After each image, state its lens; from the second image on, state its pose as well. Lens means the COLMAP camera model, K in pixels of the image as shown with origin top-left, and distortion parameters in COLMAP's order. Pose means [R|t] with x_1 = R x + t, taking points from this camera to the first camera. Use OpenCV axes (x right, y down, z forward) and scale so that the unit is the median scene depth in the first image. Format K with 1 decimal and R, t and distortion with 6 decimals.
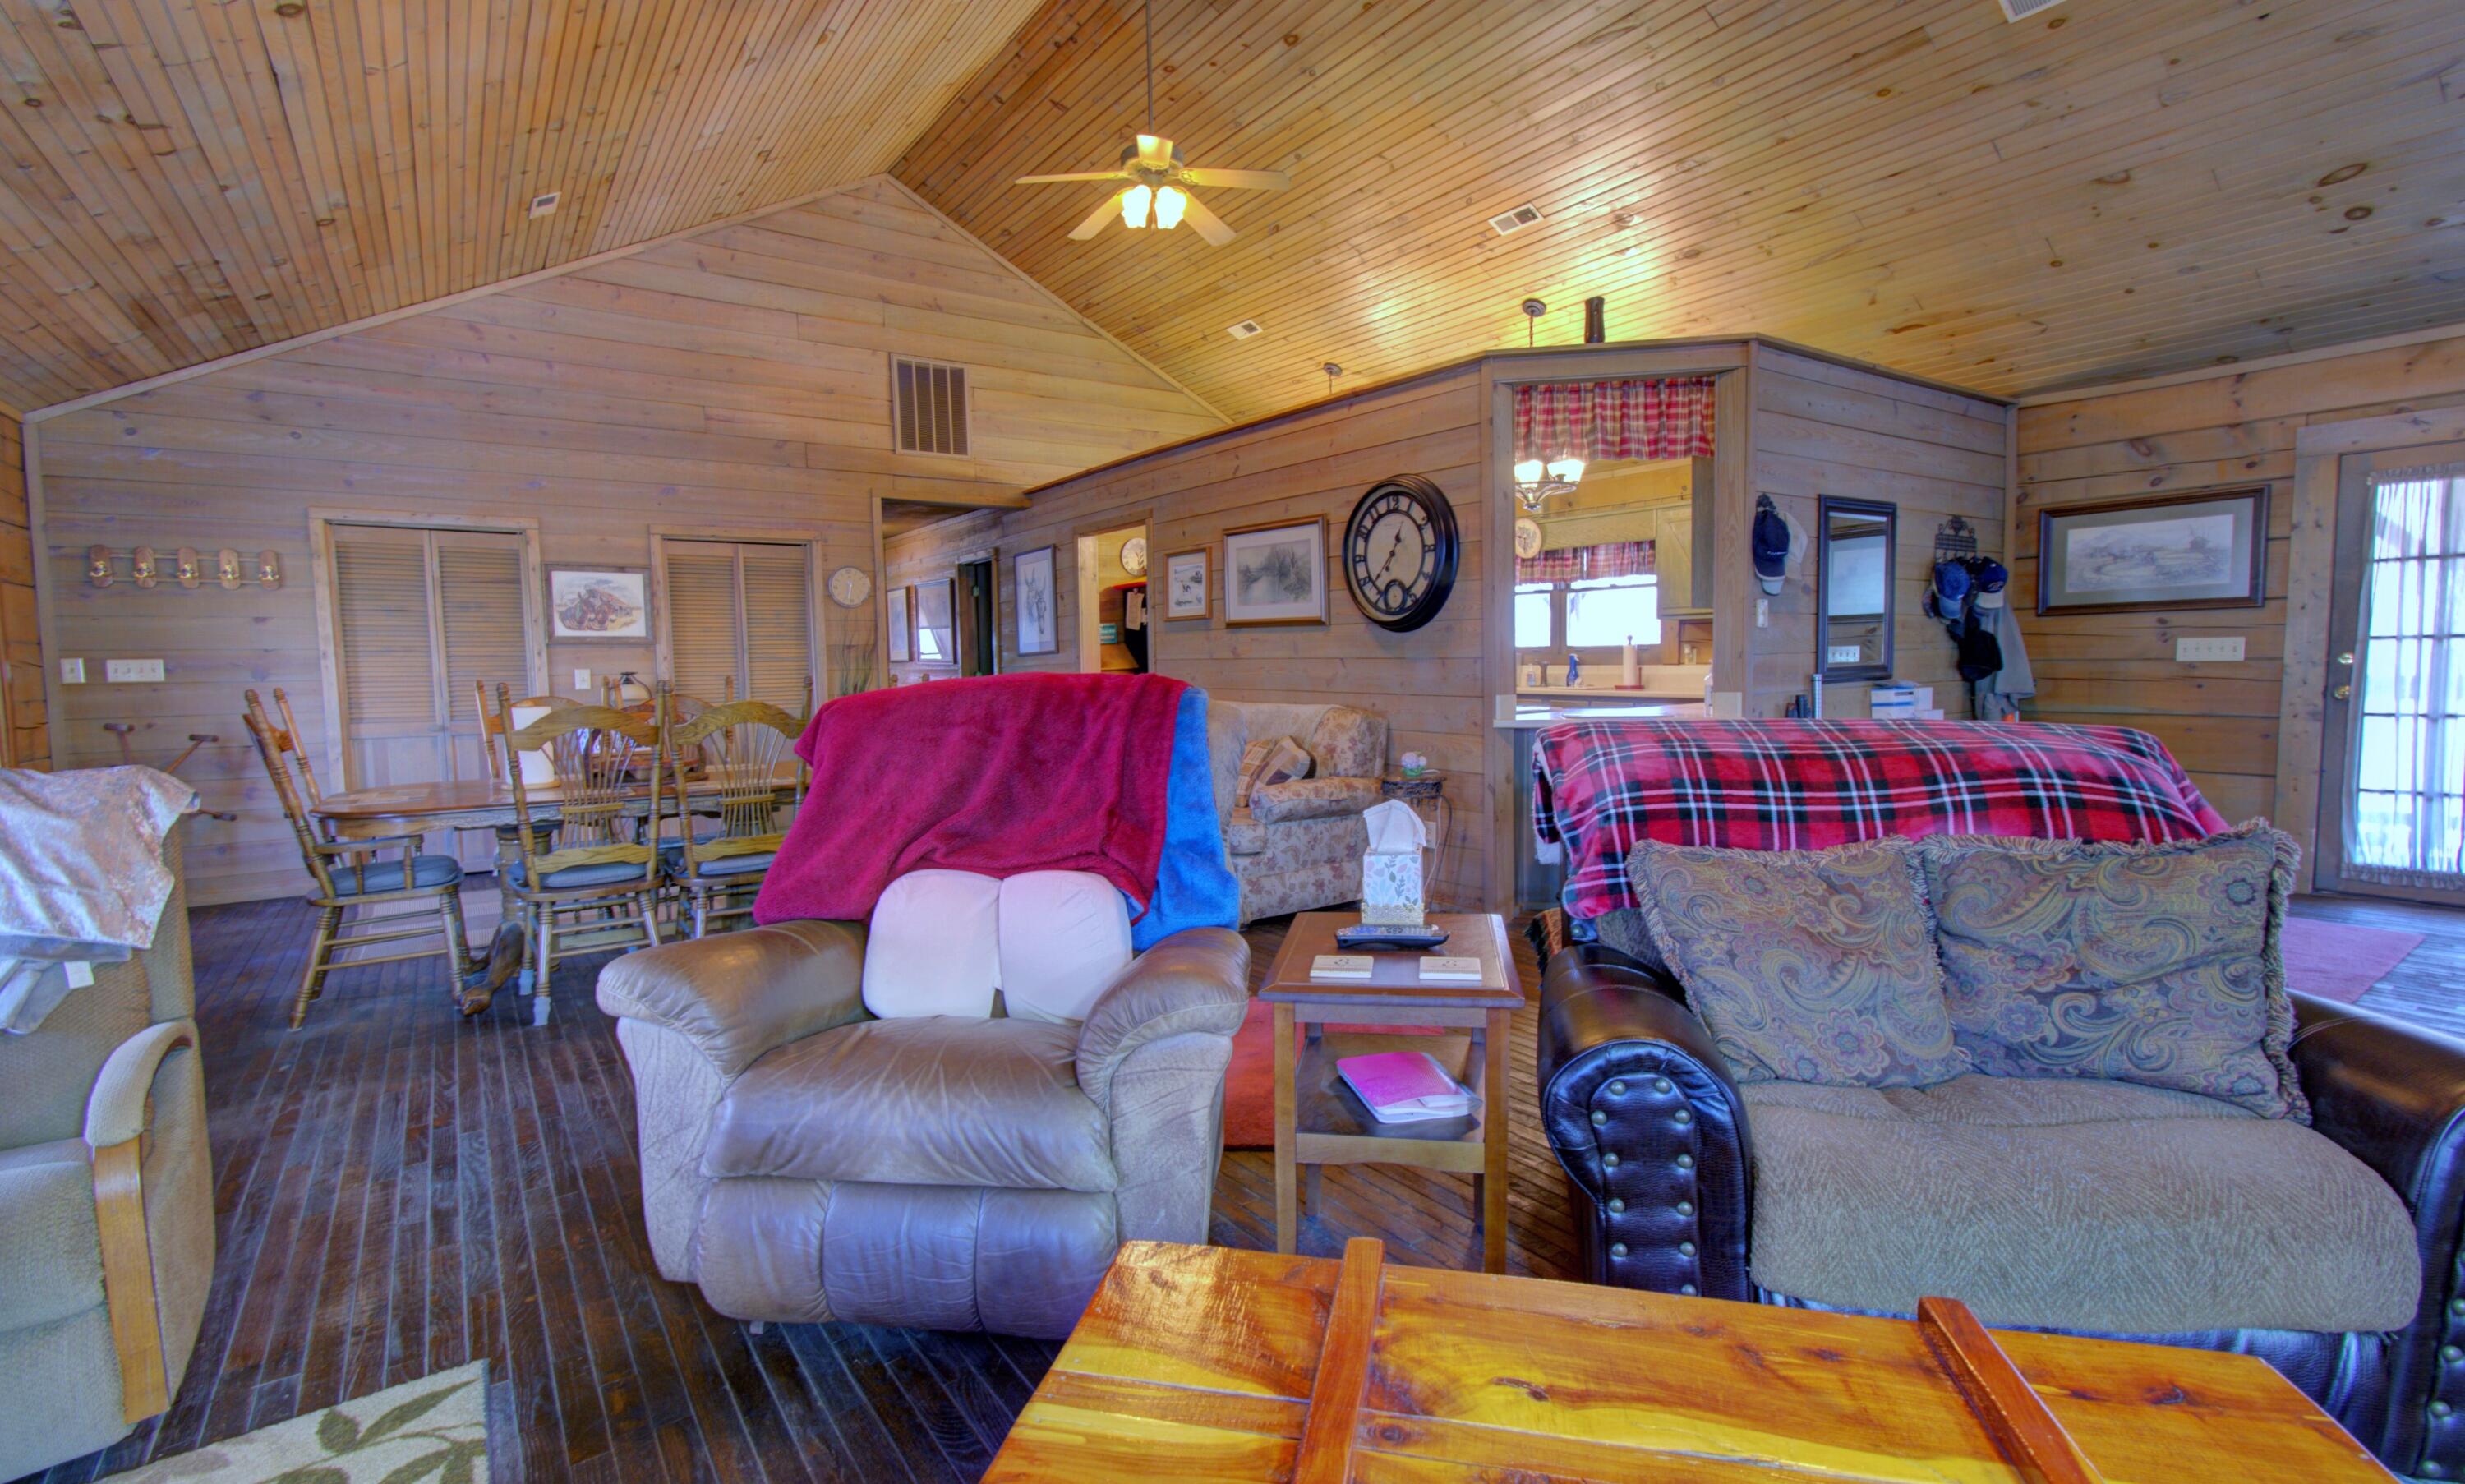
lens RADIAL K [[1127.9, 0, 1233.3], [0, 1127.9, 726.3], [0, 0, 1]] dist [0.002353, 0.000523]
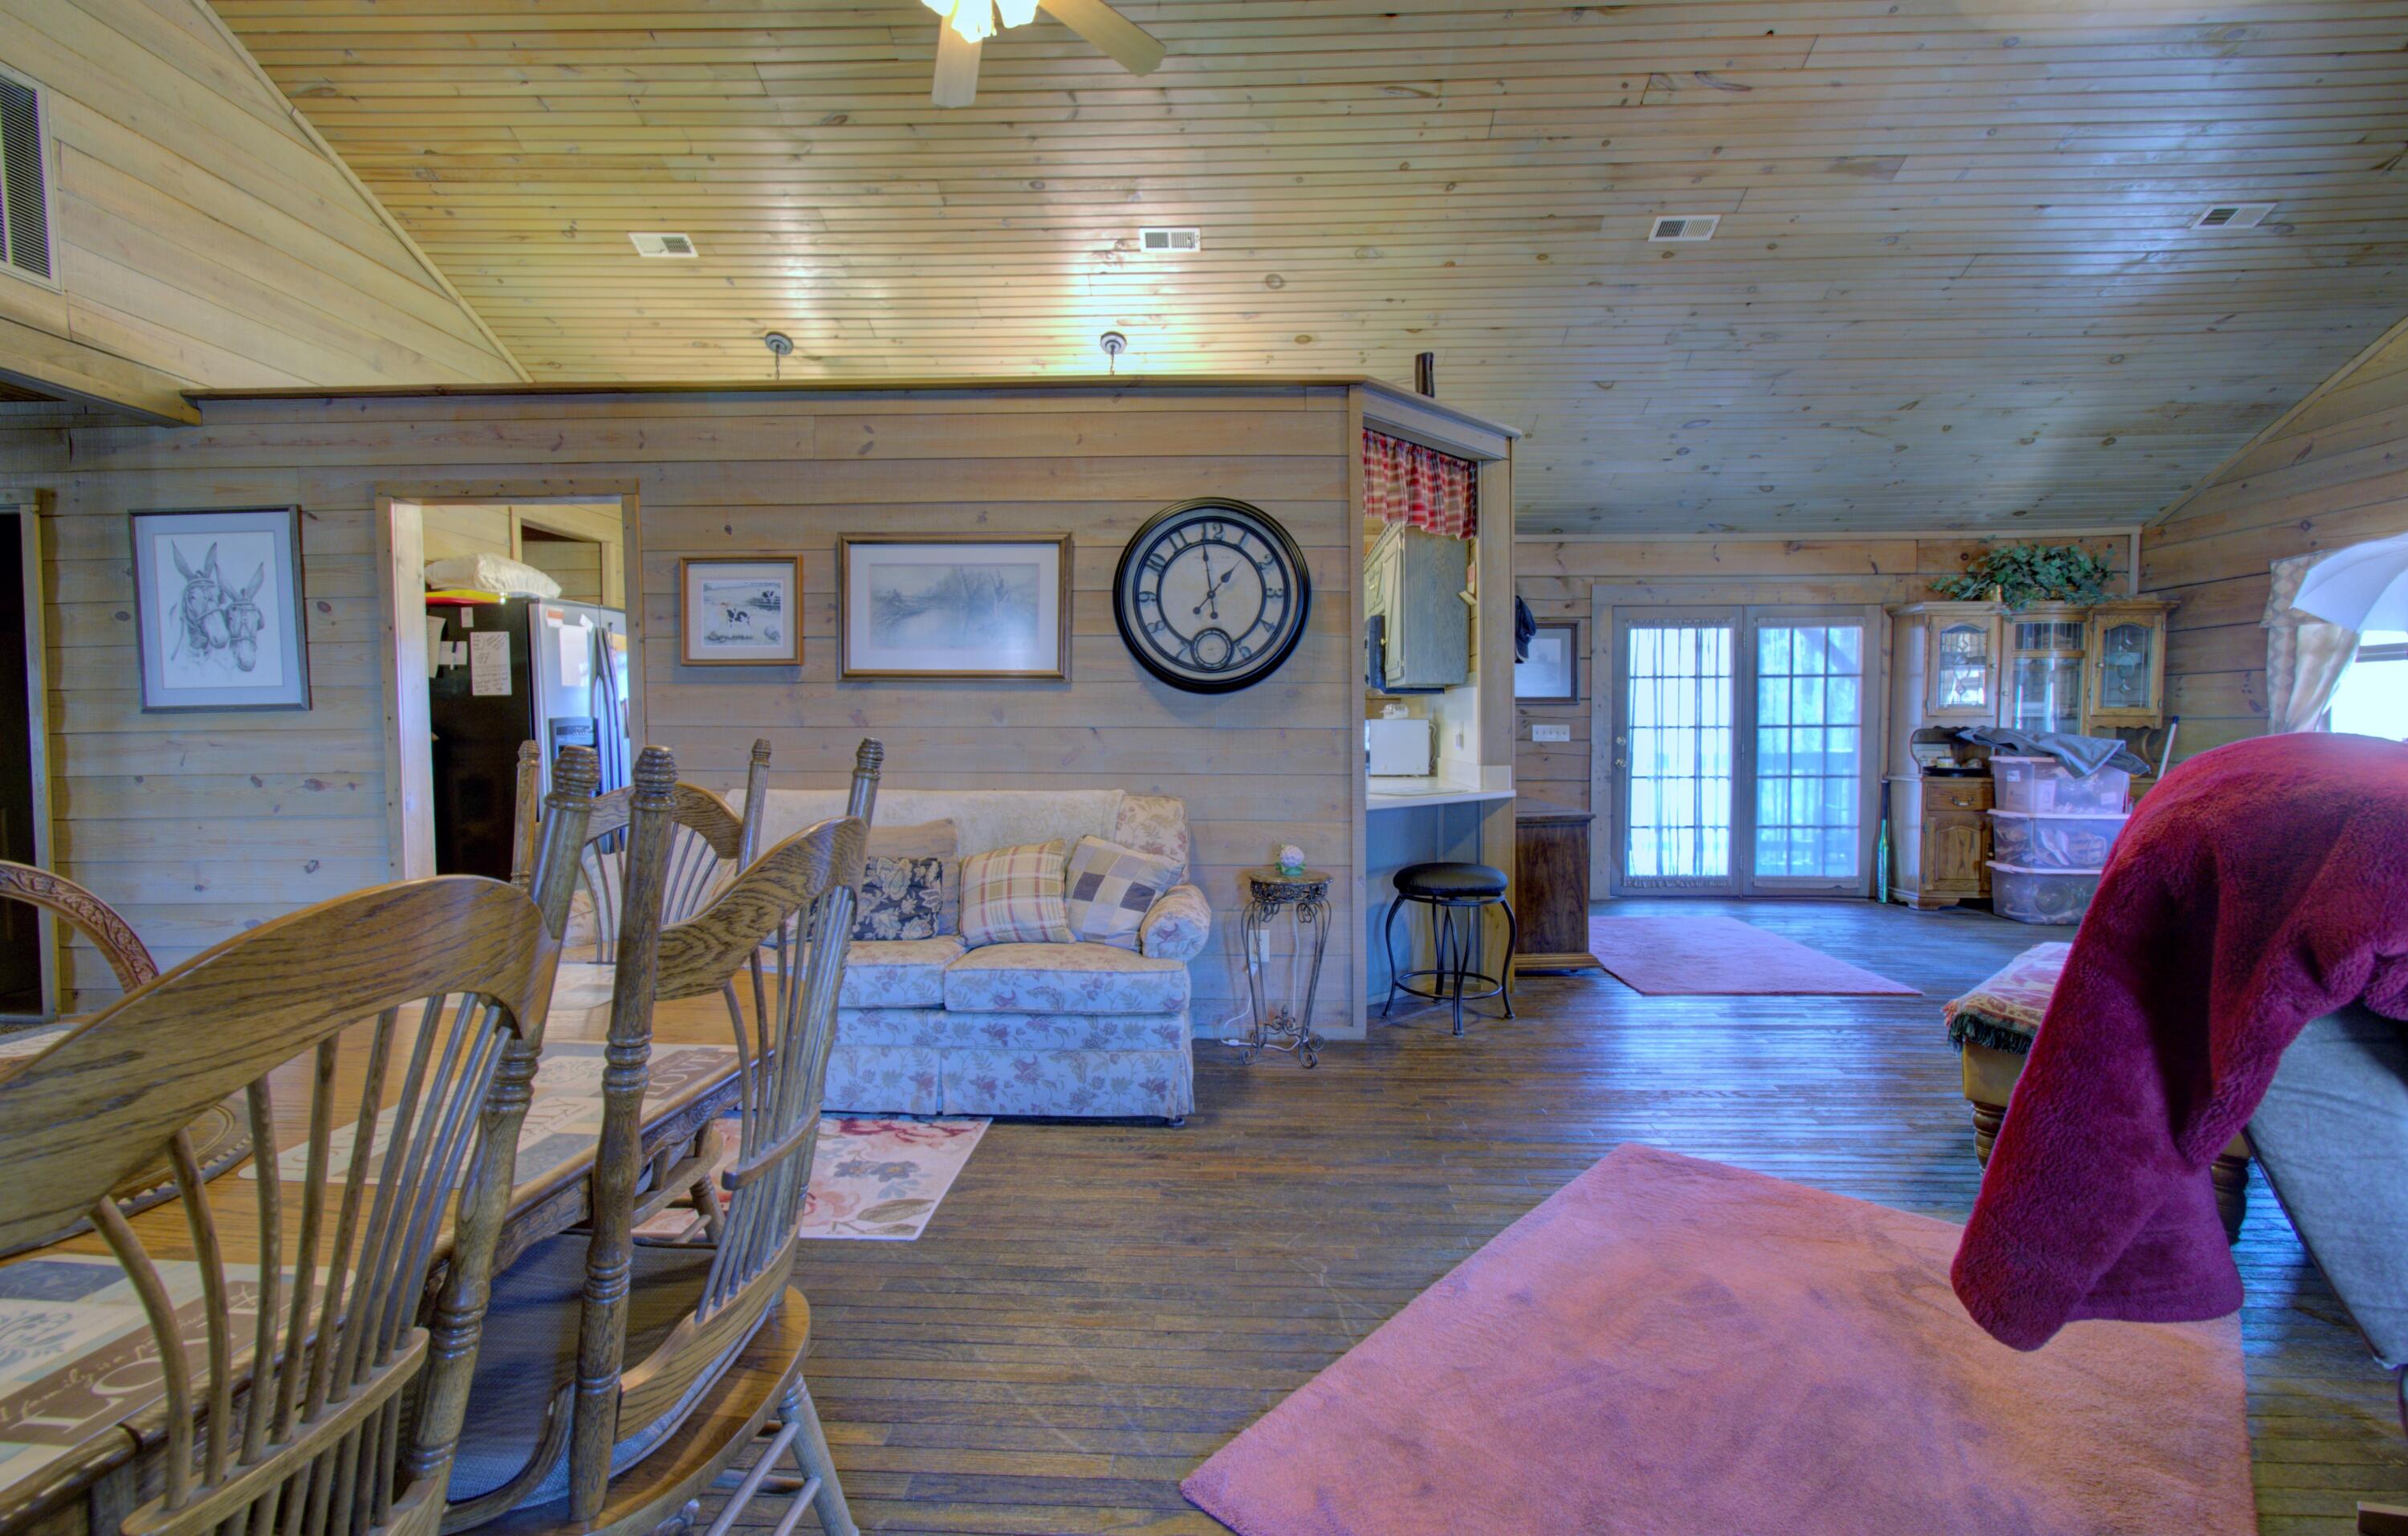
lens RADIAL K [[1068.1, 0, 1212.8], [0, 1068.1, 755.7], [0, 0, 1]] dist [0.009613, -0.000012]
pose [[0.593078, 0.000005, 0.805145, -0.448272], [0.049000, 0.998146, -0.036099, -0.013101], [-0.803653, 0.060862, 0.591978, 0.545891]]
